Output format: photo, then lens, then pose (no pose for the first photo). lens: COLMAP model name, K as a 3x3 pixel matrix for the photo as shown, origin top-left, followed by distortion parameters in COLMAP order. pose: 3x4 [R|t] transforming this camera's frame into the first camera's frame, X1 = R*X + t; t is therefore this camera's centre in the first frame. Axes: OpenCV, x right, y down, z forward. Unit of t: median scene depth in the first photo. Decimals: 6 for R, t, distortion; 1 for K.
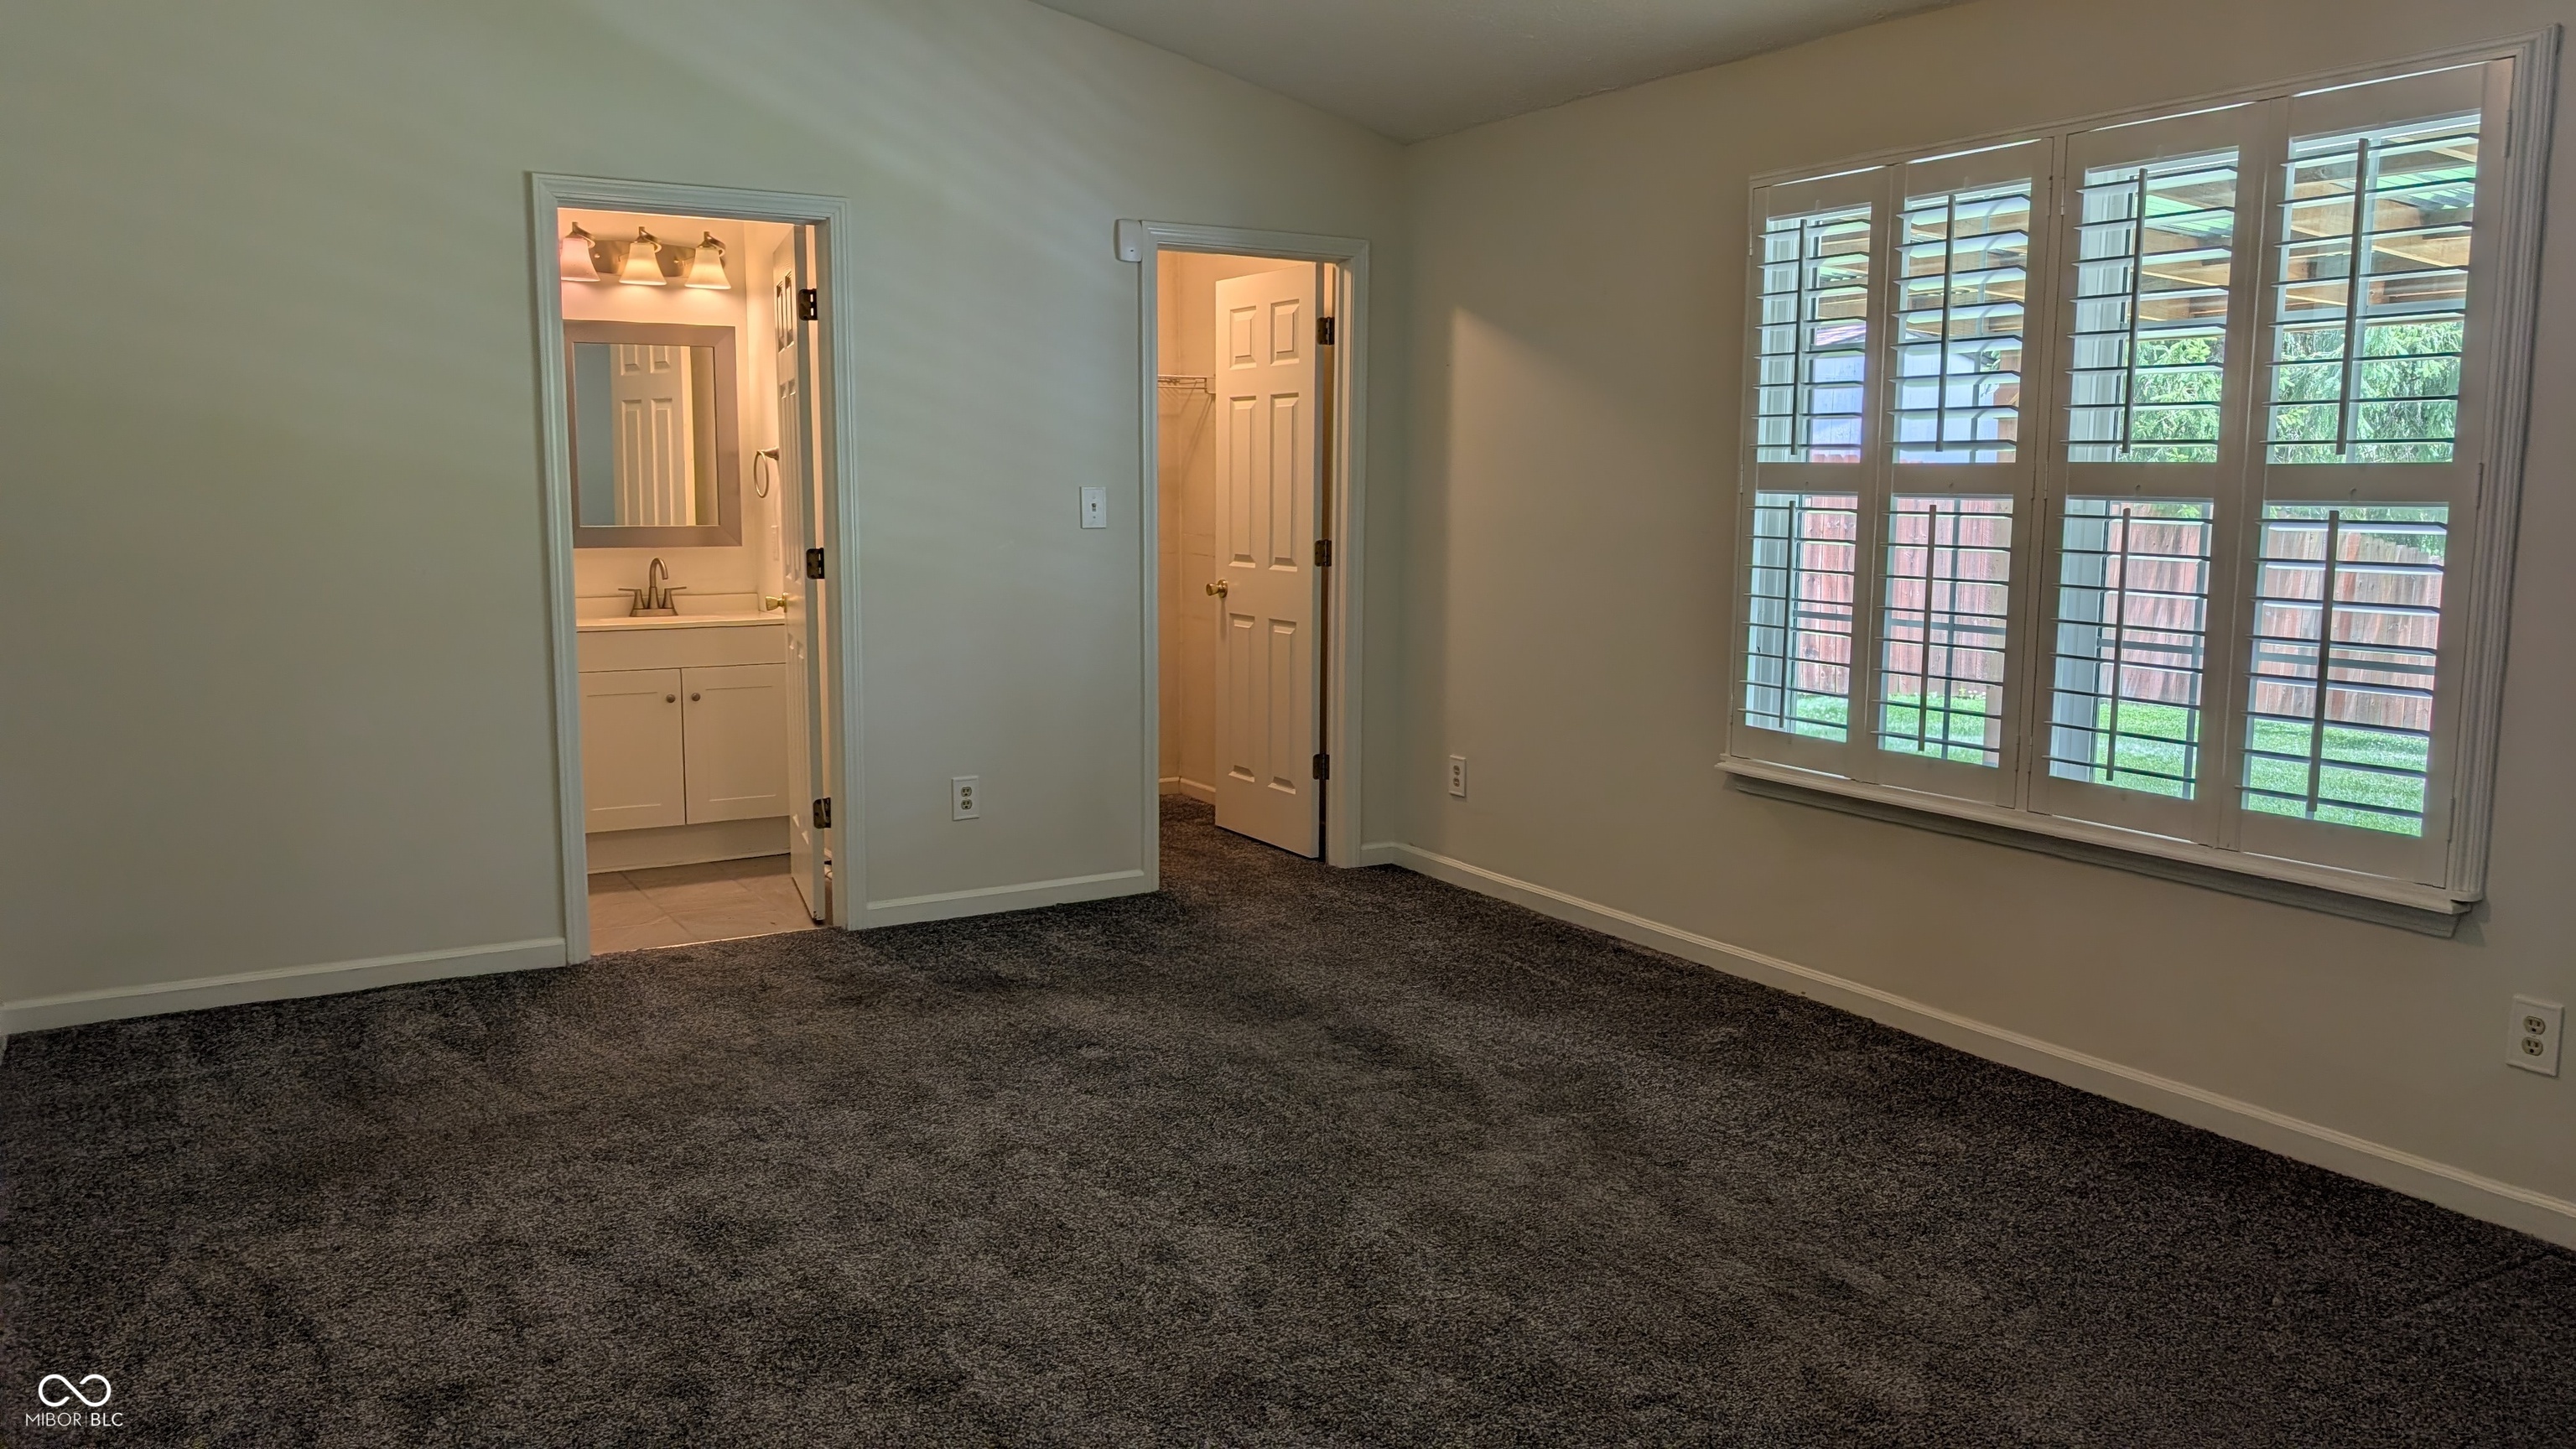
lens RADIAL K [[1906.6, 0, 1288.0], [0, 1906.6, 724.5], [0, 0, 1]] dist [0.087106, 0.001047]
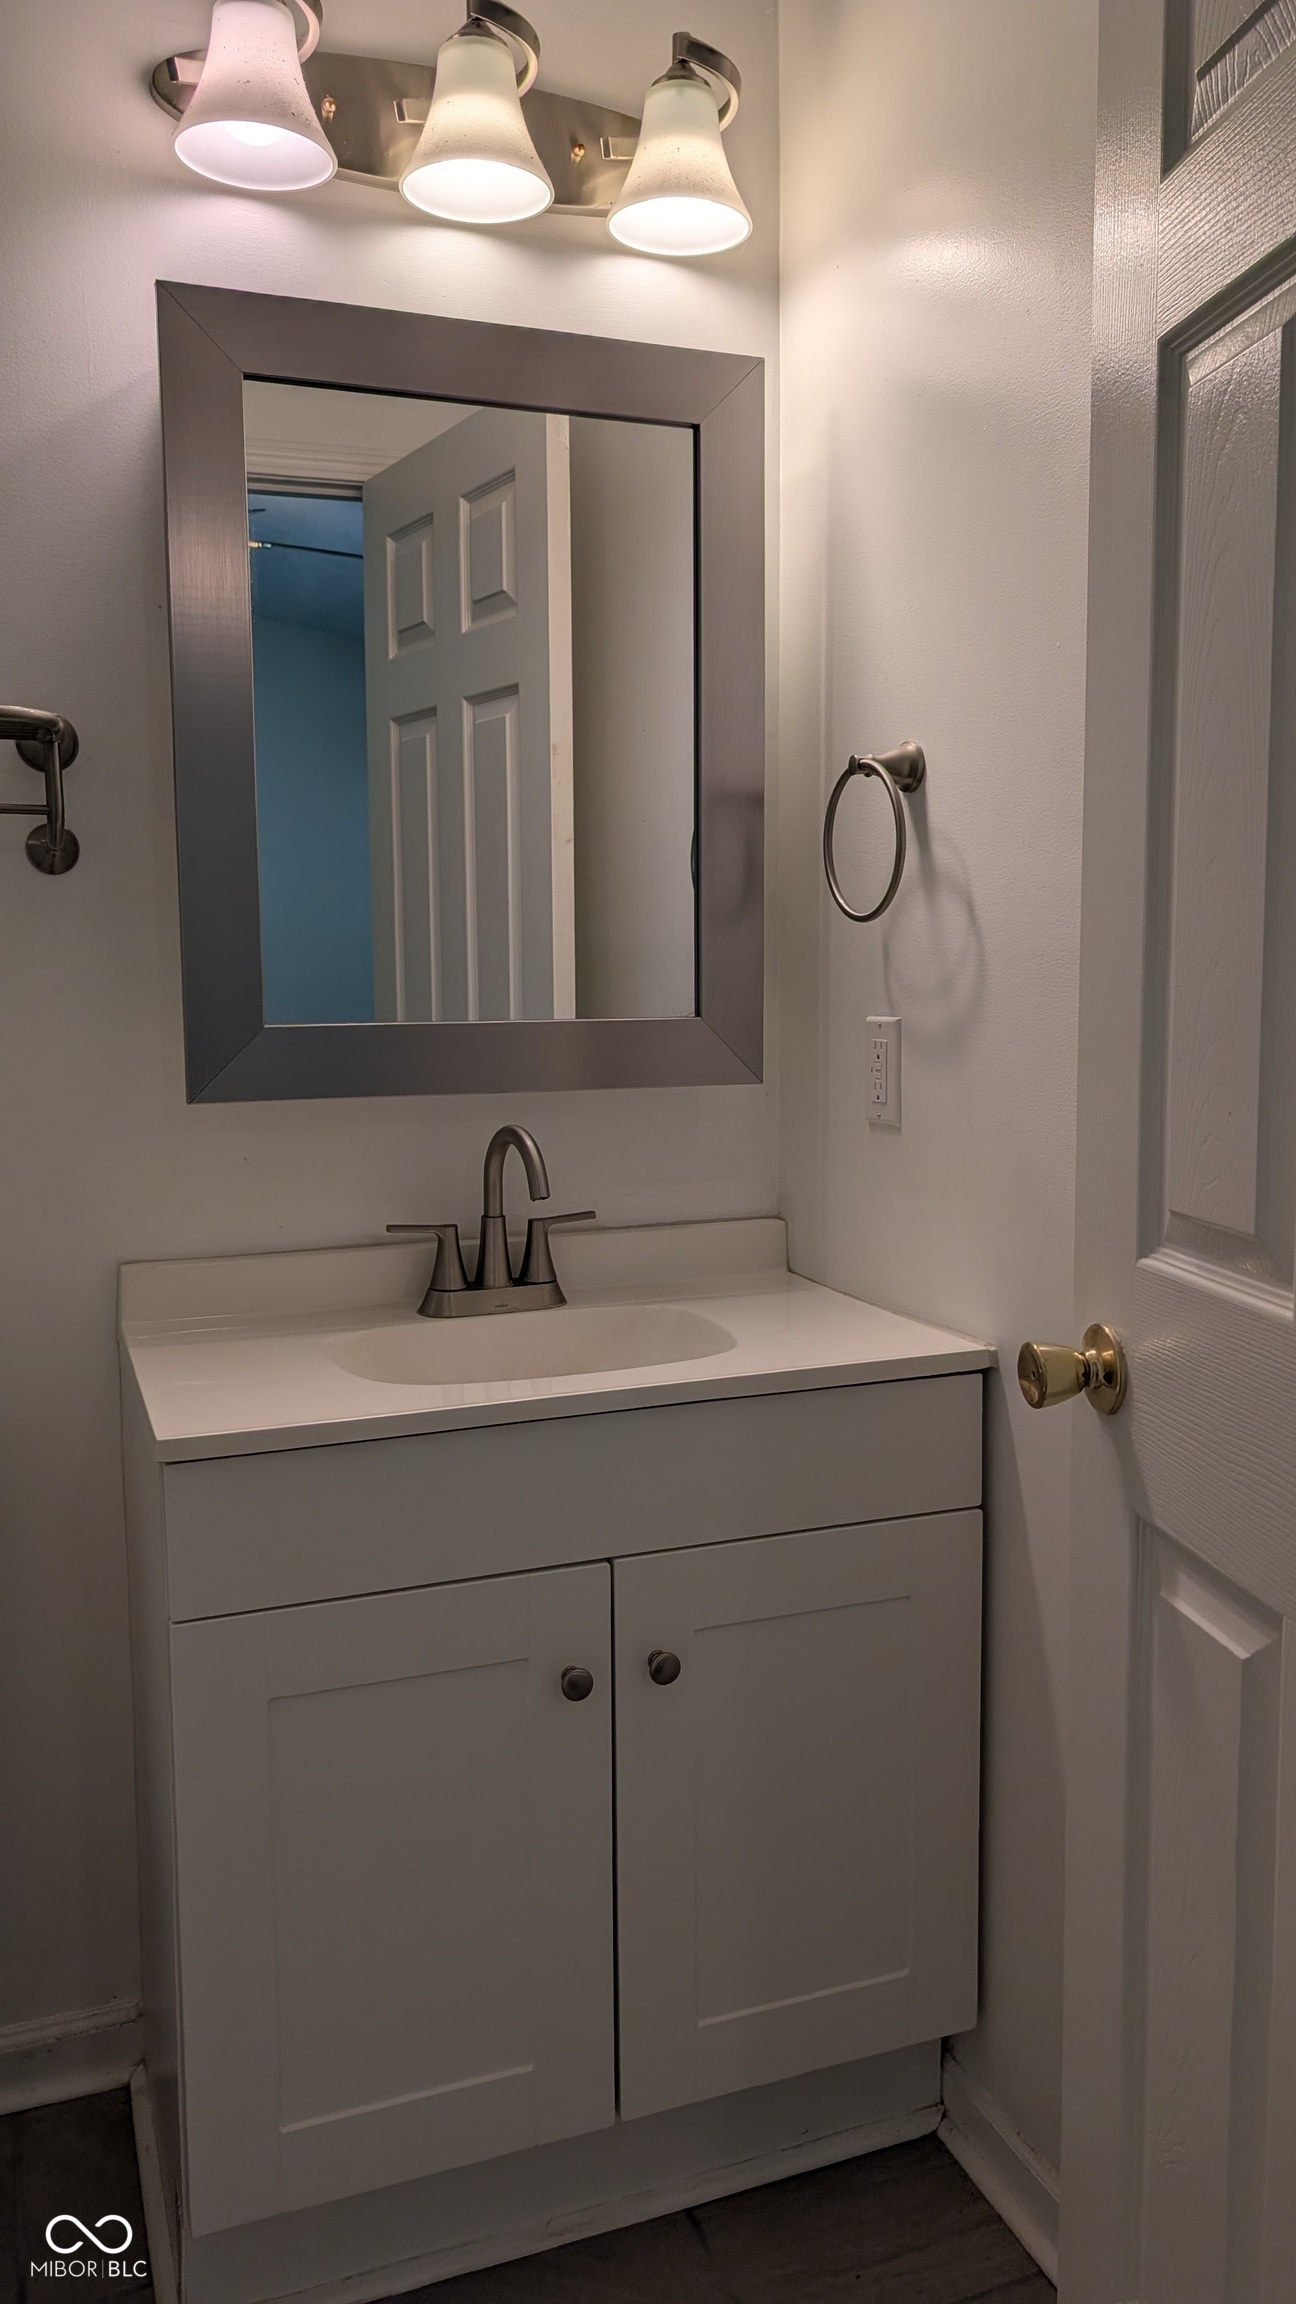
lens RADIAL K [[1705.3, 0, 648.0], [0, 1705.3, 1152.0], [0, 0, 1]] dist [0.087106, 0.001047]
pose [[0.986574, -0.002902, -0.163291, -0.262040], [-0.003982, 0.999117, -0.041813, -0.070144], [0.163269, 0.041902, 0.985691, 0.739865]]
